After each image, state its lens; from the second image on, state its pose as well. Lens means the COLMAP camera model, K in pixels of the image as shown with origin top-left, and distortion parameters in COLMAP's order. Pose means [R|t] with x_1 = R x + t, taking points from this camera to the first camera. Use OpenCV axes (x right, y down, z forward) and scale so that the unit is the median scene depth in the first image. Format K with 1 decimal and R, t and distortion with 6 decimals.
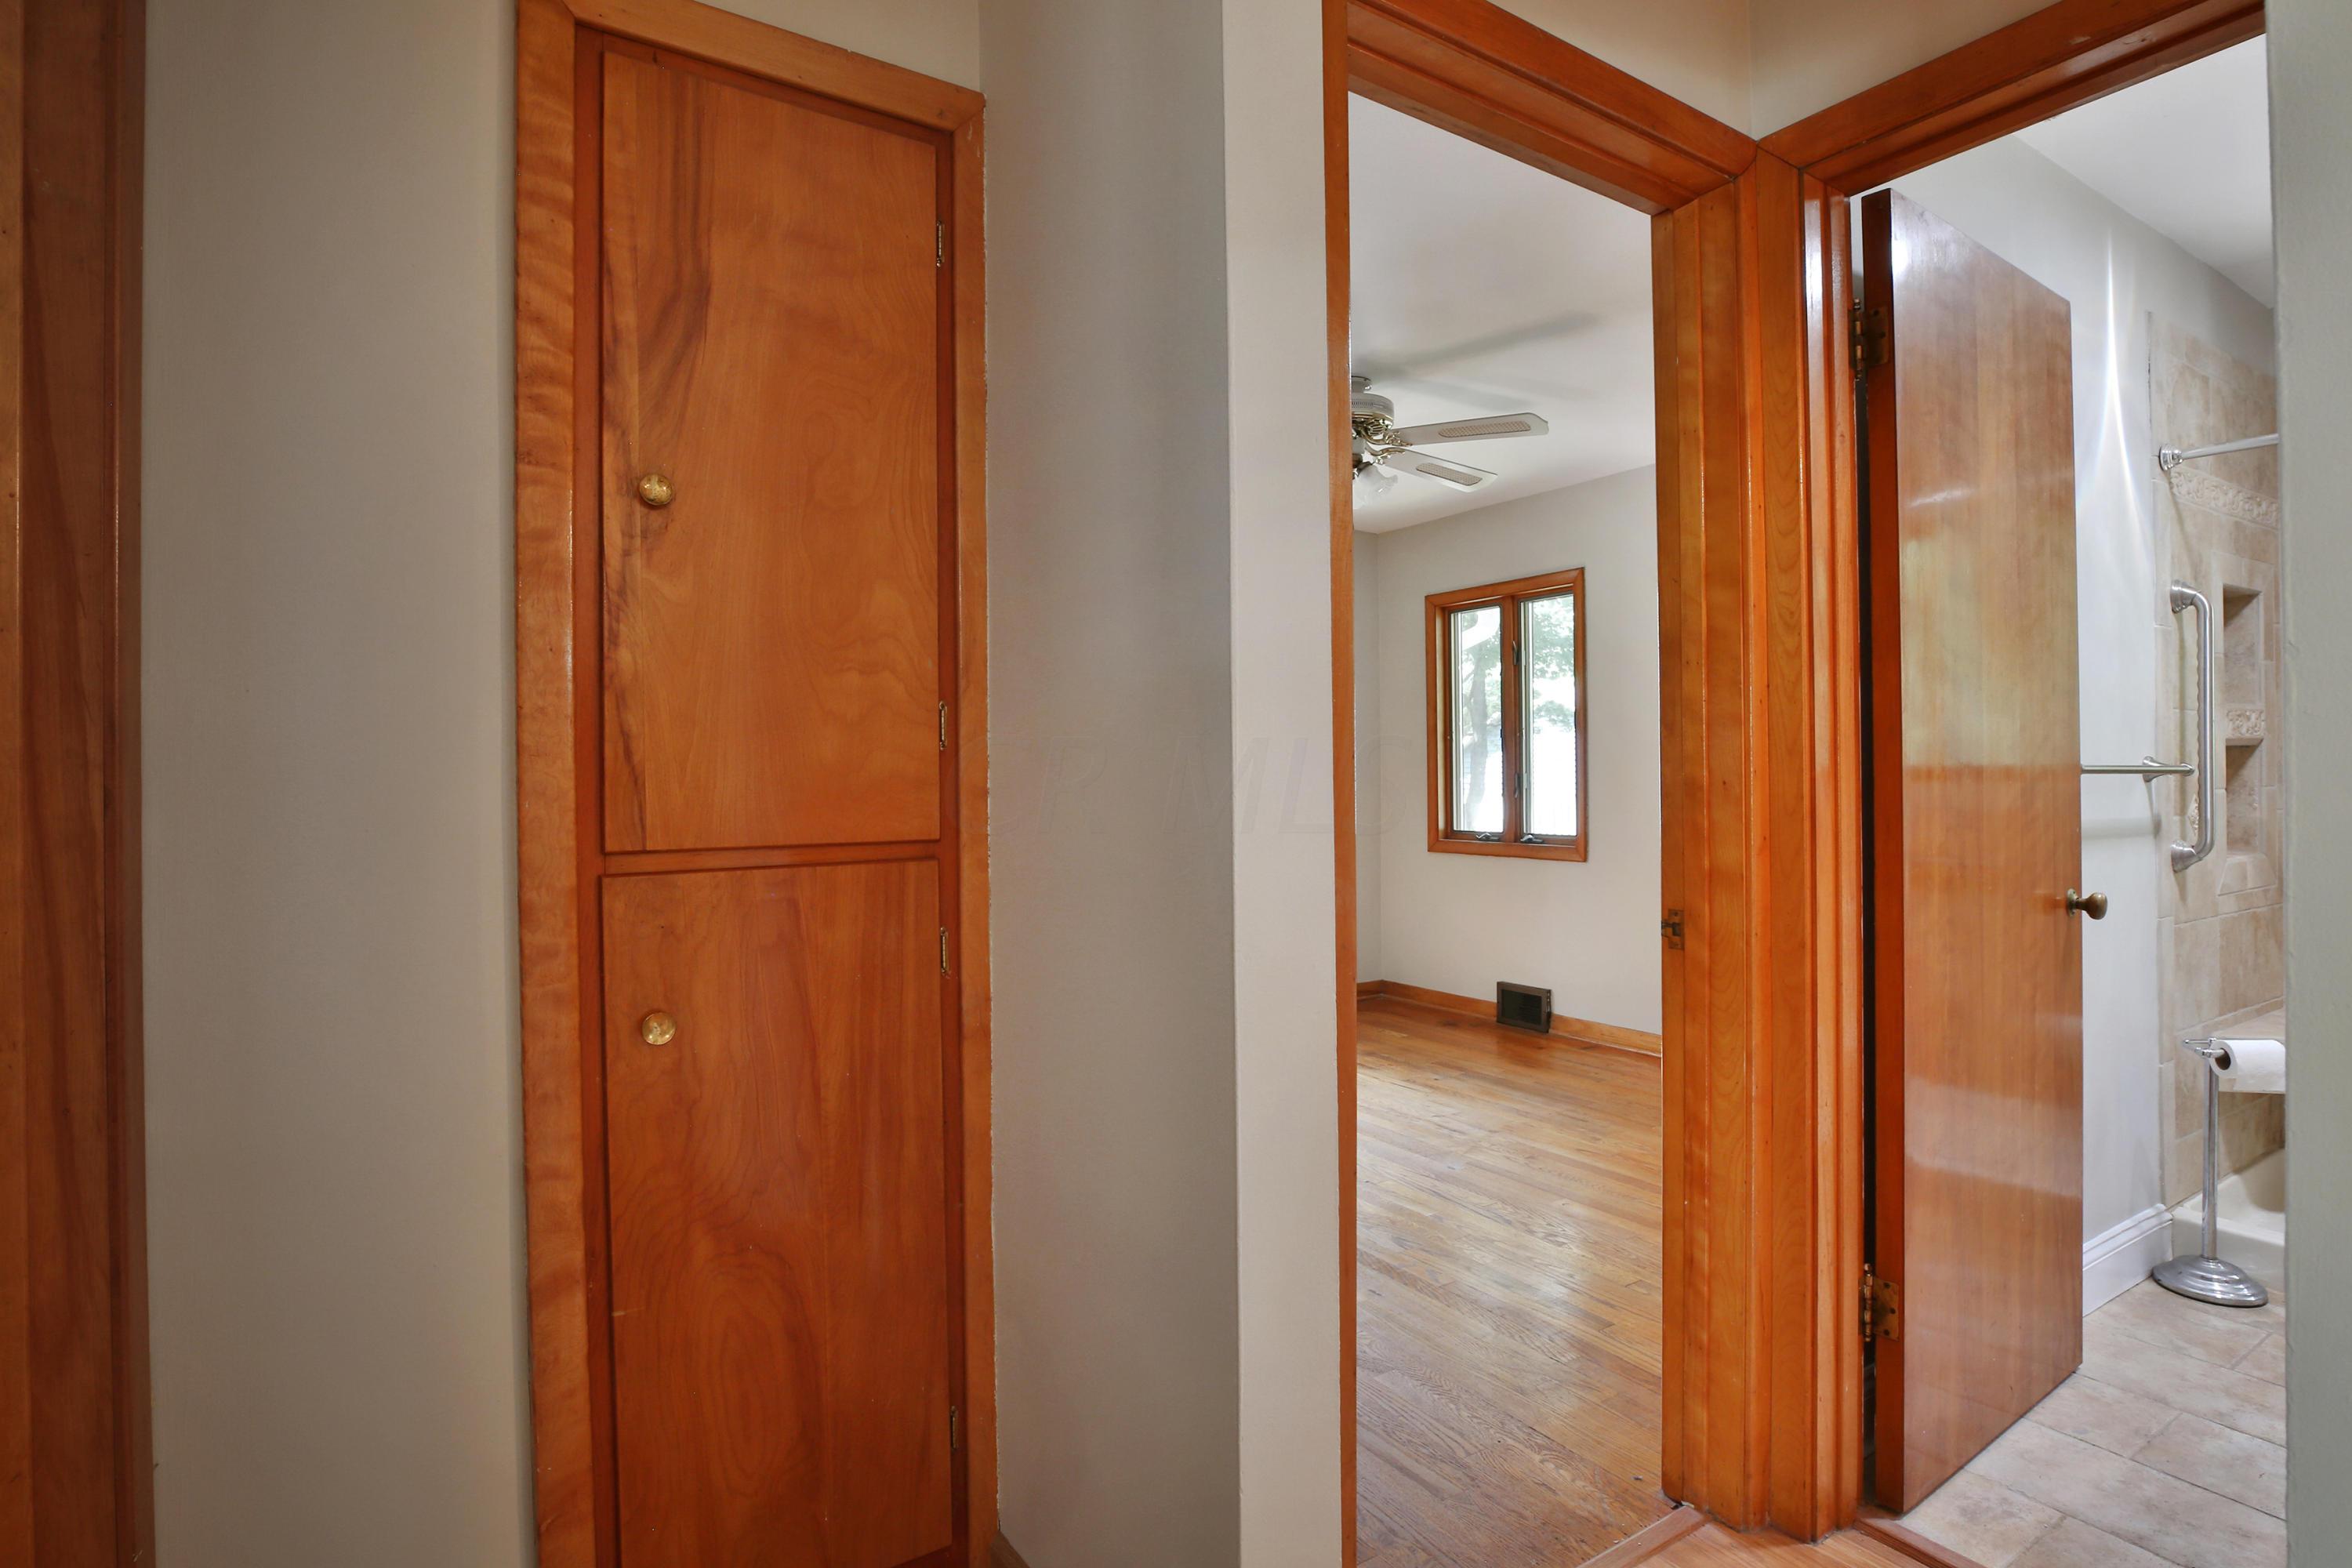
lens RADIAL K [[1202.5, 0, 1176.0], [0, 1202.5, 784.0], [0, 0, 1]] dist [-0.032809, 0.000708]
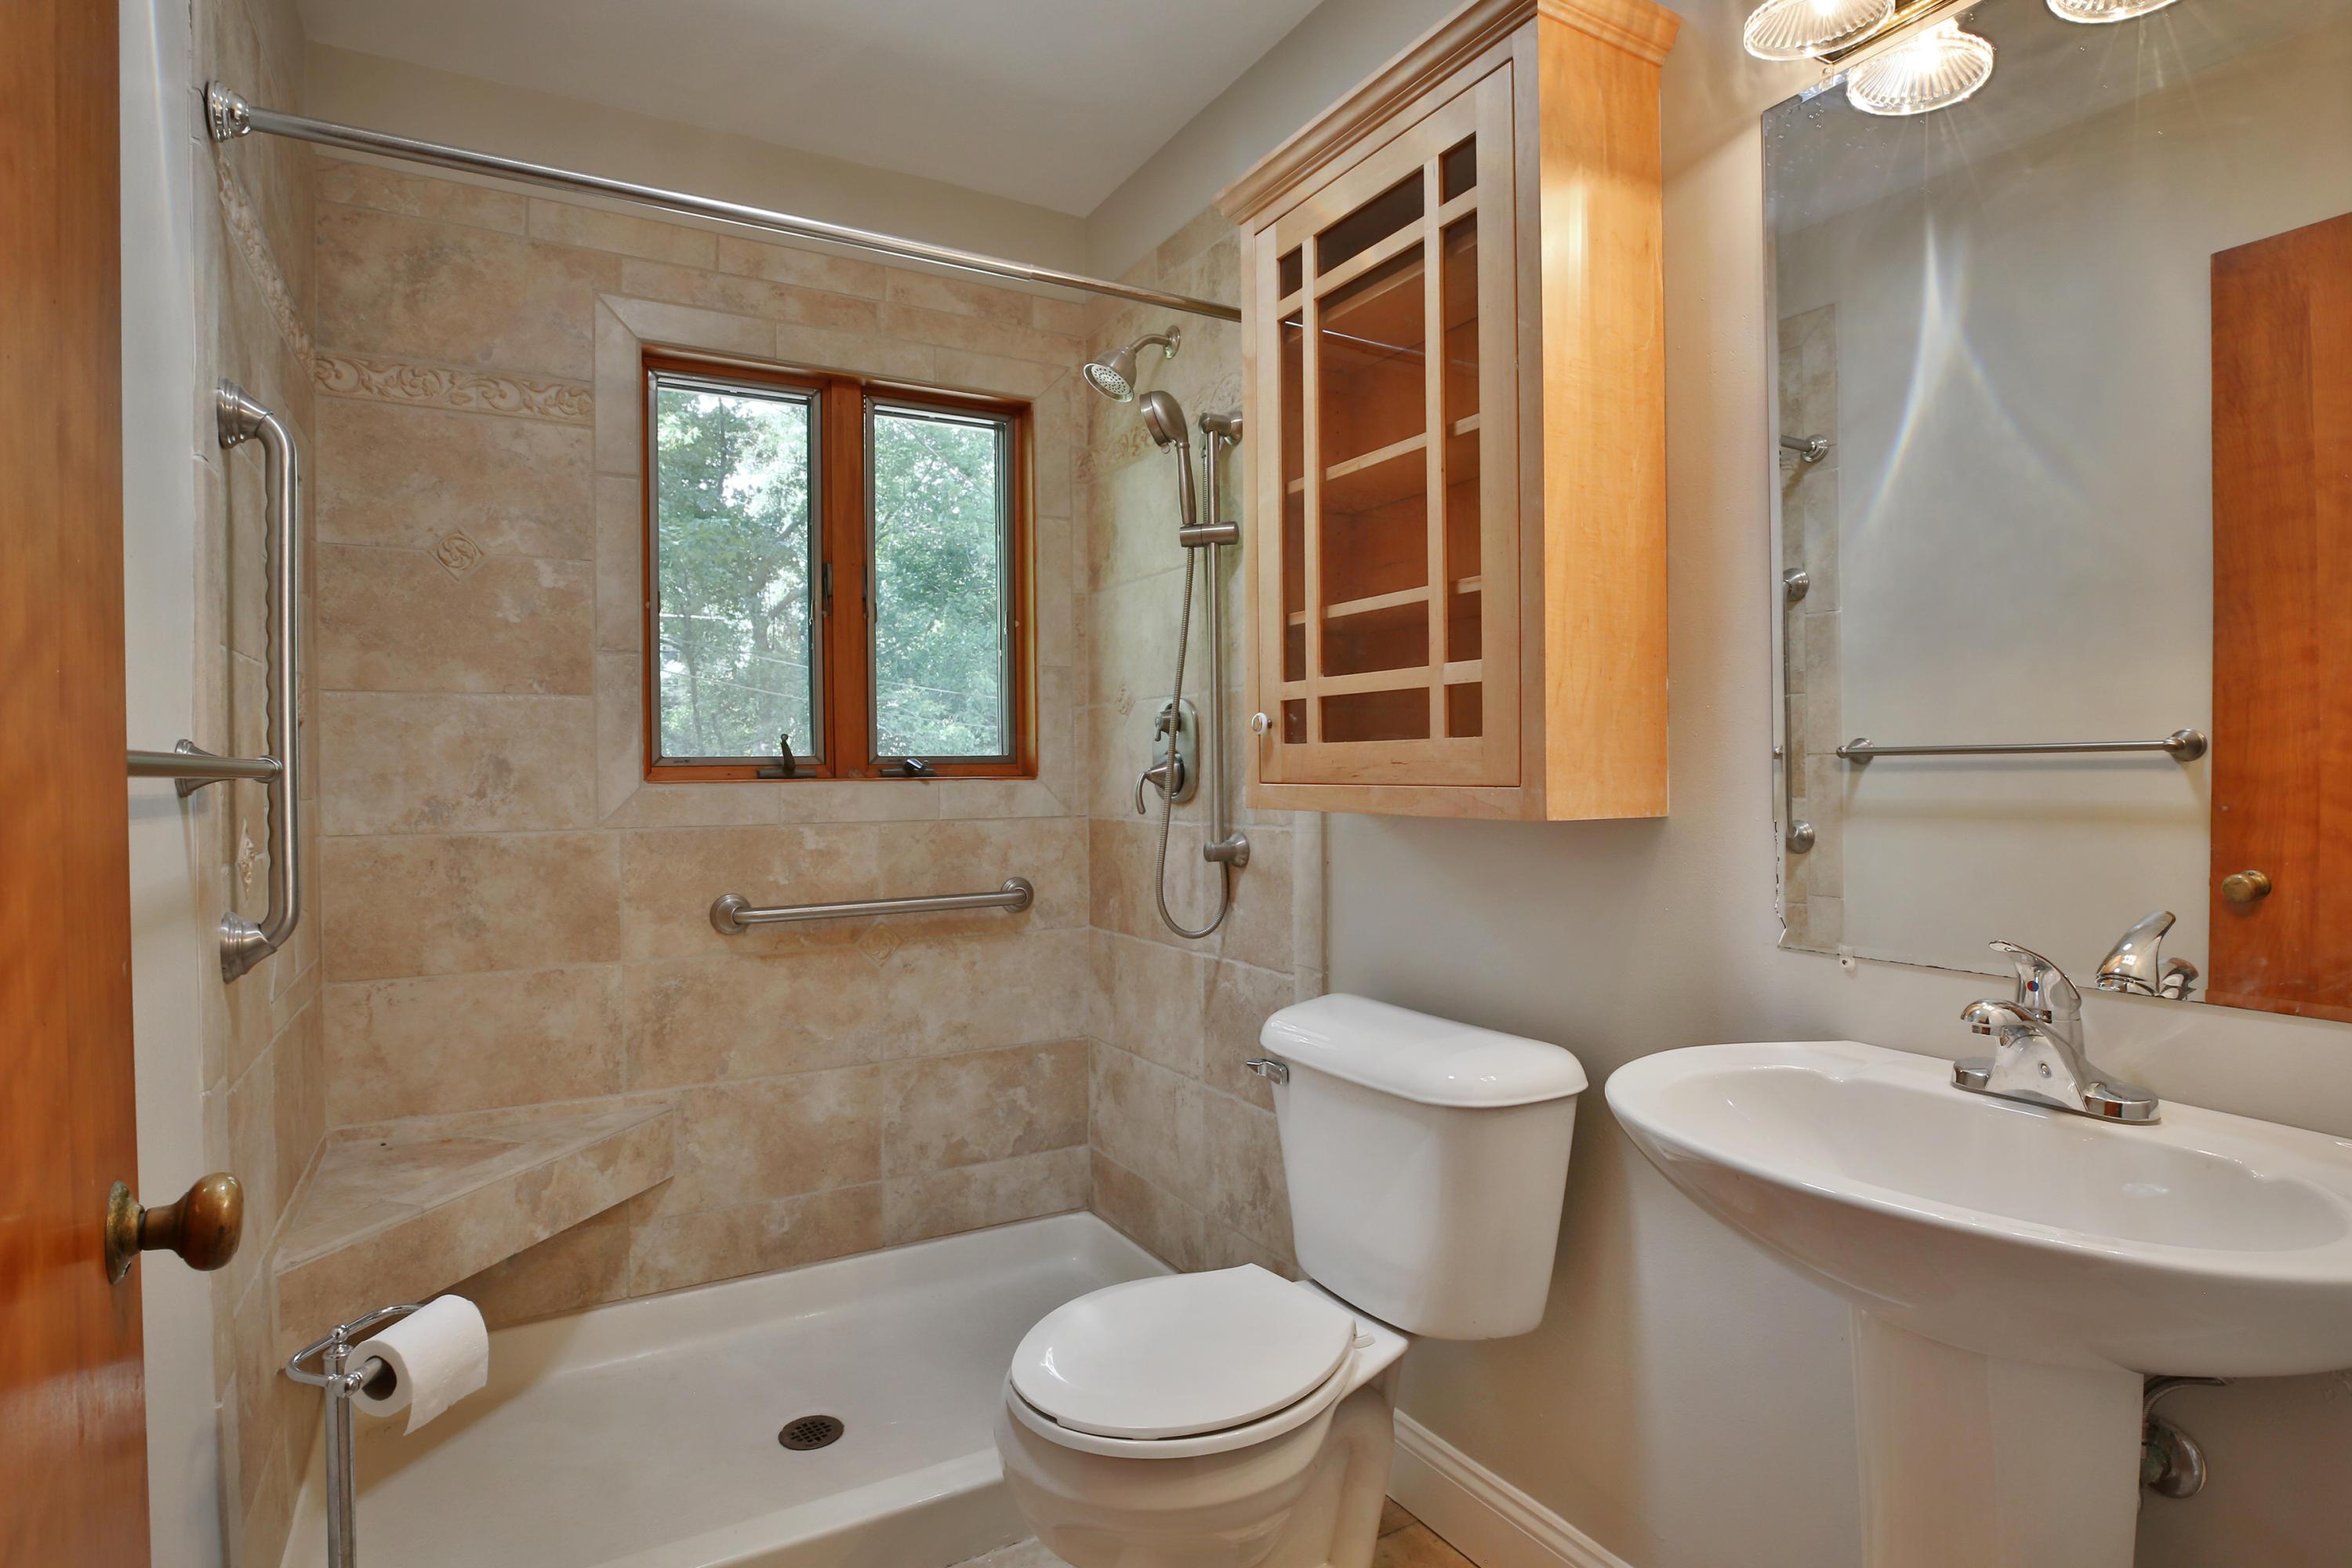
lens RADIAL K [[1233.3, 0, 1176.0], [0, 1233.3, 784.0], [0, 0, 1]] dist [-0.039959, 0.011905]
pose [[0.077443, 0.000846, 0.996996, 0.391298], [0.009746, 0.999951, -0.001605, -0.002606], [-0.996949, 0.009841, 0.077431, 0.578326]]
